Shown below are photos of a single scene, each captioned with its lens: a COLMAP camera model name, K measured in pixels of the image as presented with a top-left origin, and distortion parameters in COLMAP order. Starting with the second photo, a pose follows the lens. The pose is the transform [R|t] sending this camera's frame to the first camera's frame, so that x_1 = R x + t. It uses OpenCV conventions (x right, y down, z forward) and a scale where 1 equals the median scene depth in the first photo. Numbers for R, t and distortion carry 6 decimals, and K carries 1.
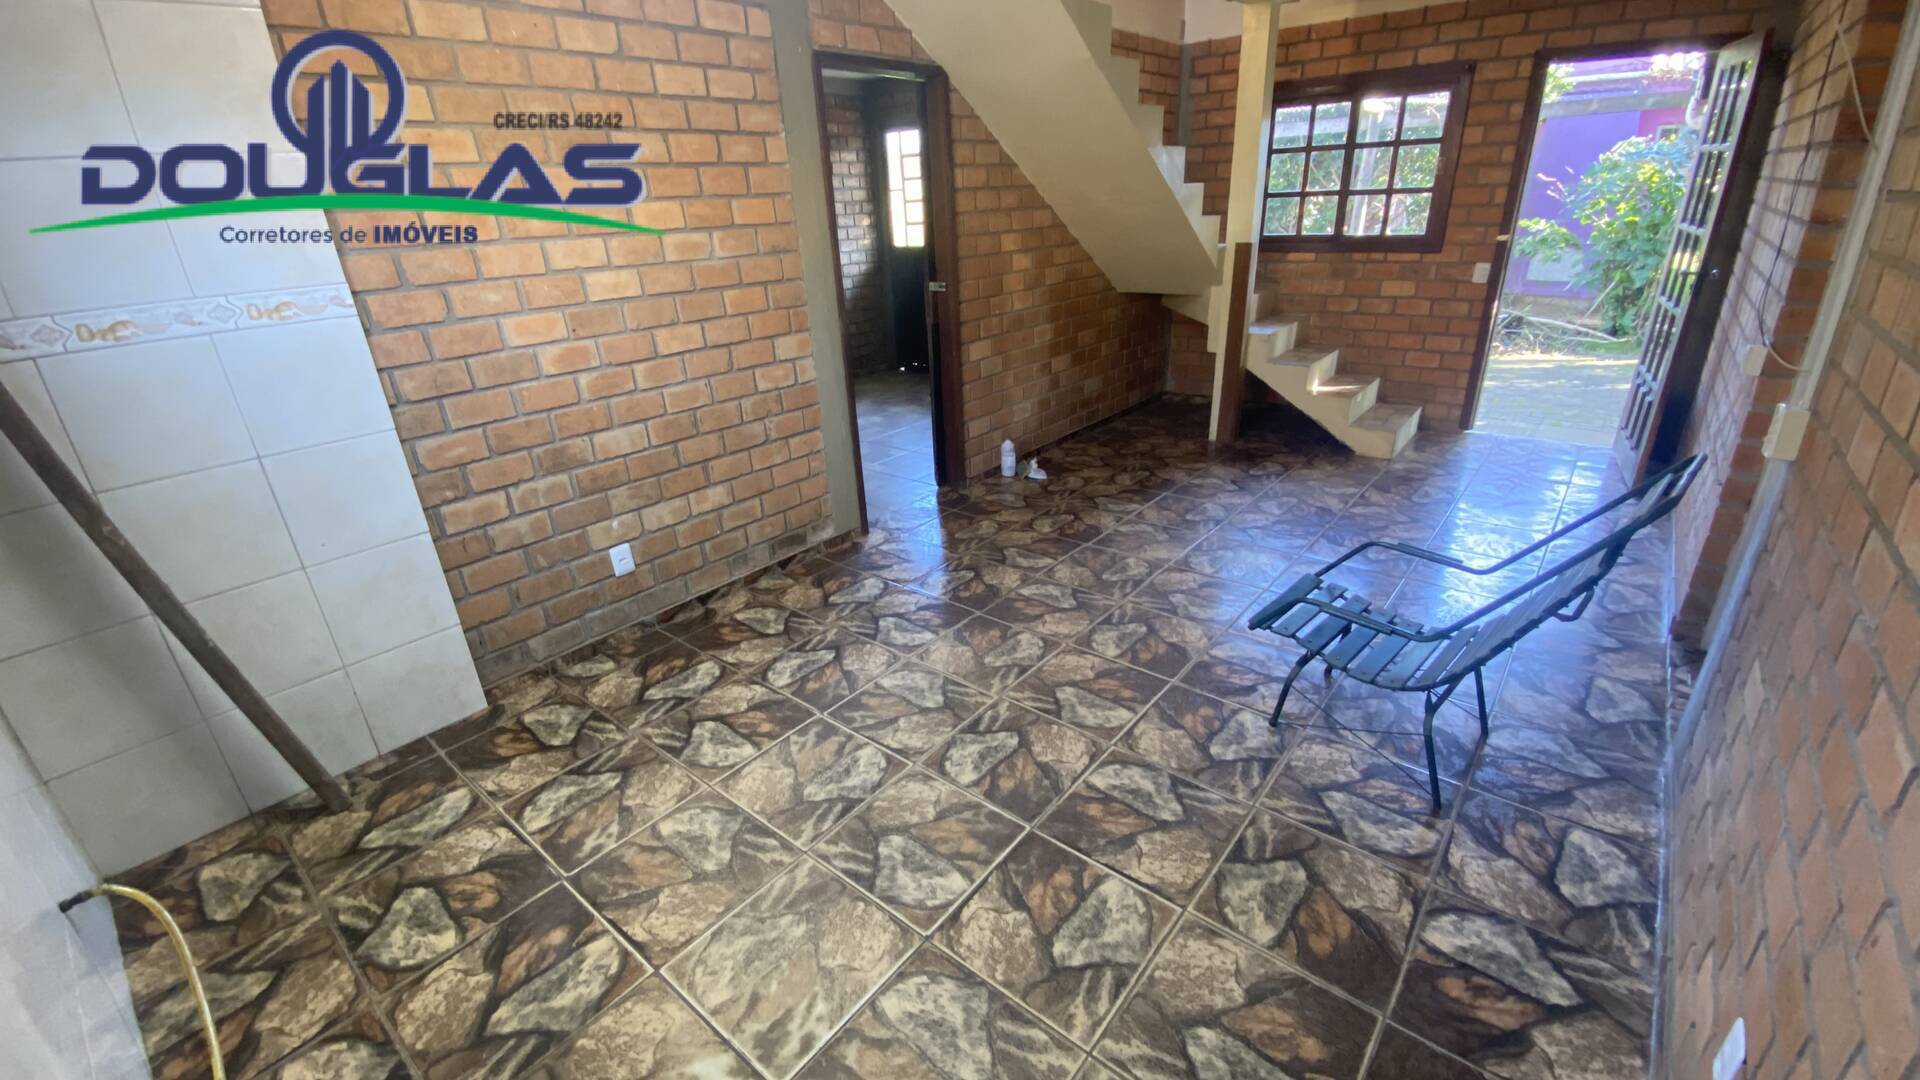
lens RADIAL K [[797.2, 0, 941.0], [0, 797.2, 565.3], [0, 0, 1]] dist [0.020933, -0.020367]
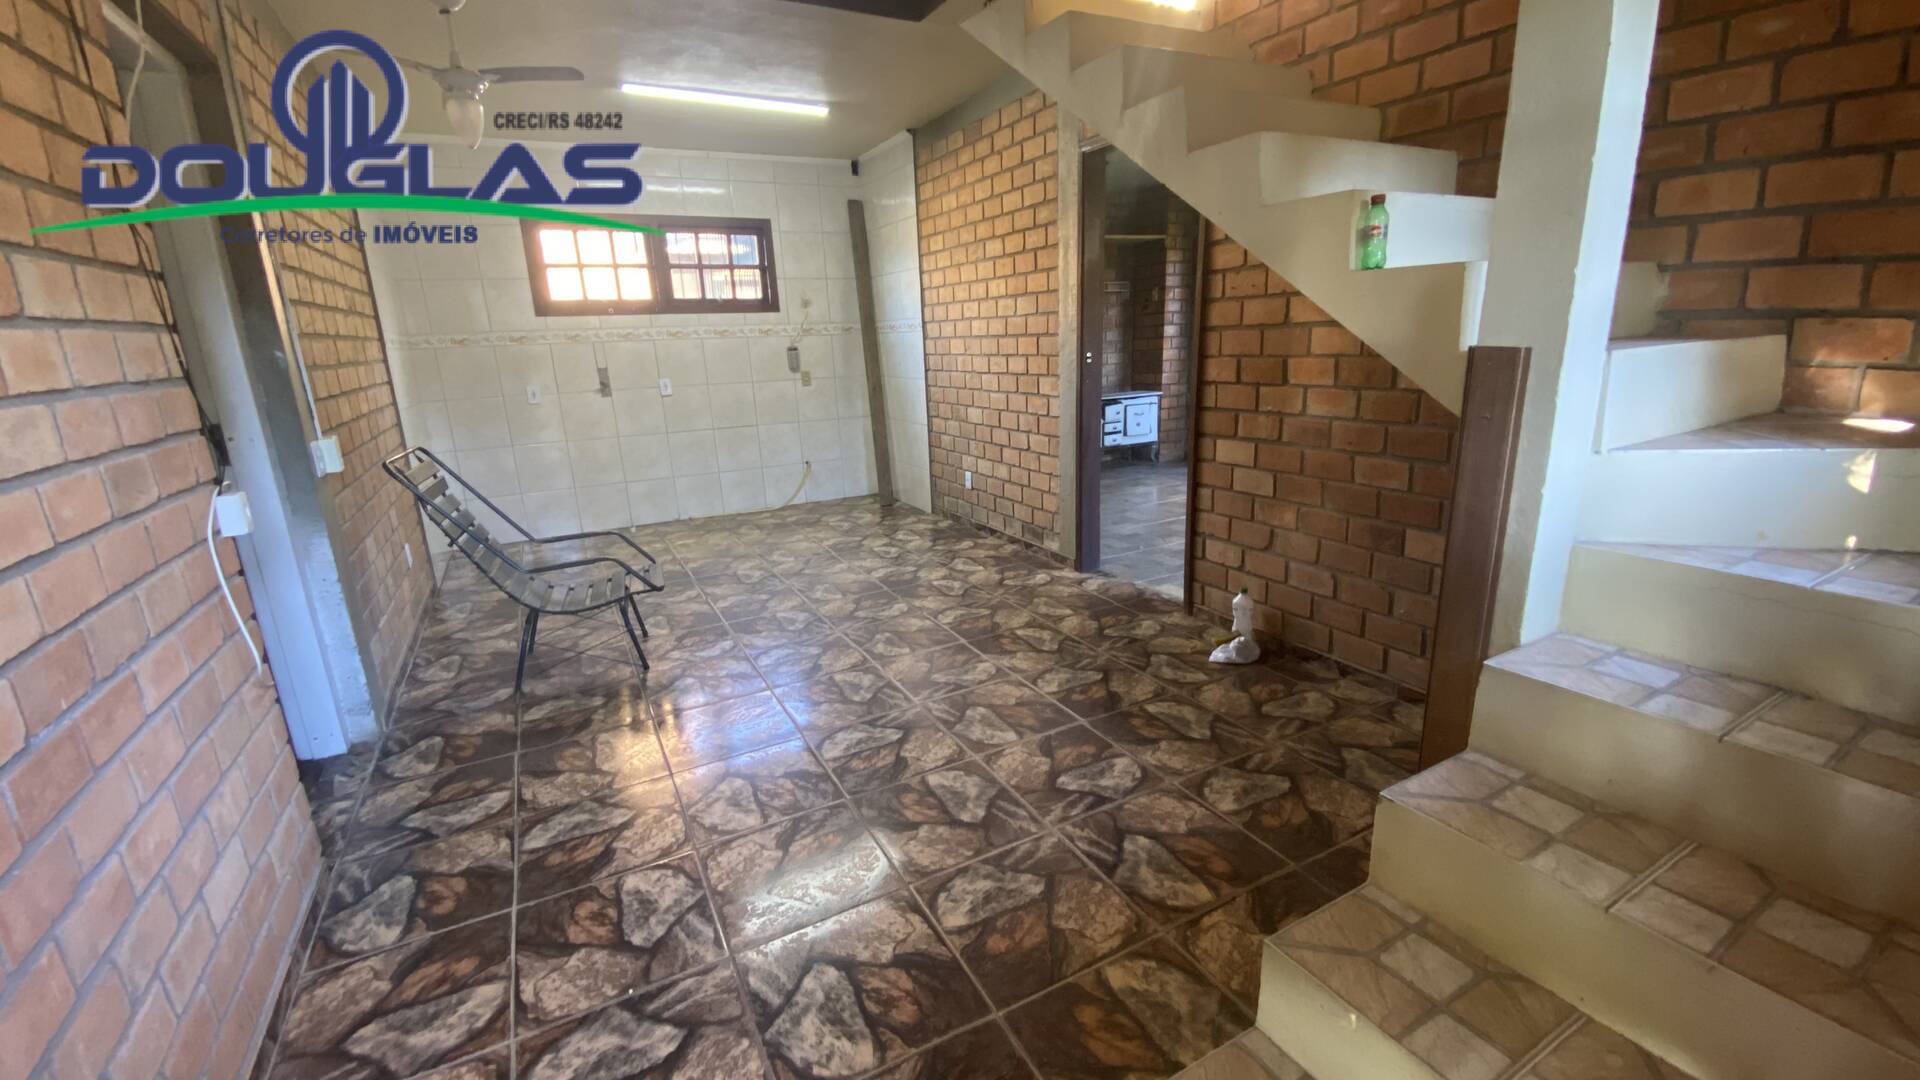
lens RADIAL K [[789.5, 0, 970.1], [0, 789.5, 567.1], [0, 0, 1]] dist [0.045651, -0.047309]
pose [[-0.385114, 0.318112, -0.866309, 1.184038], [-0.323678, 0.832524, 0.449596, -0.639201], [0.864245, 0.453551, -0.217650, 1.488788]]
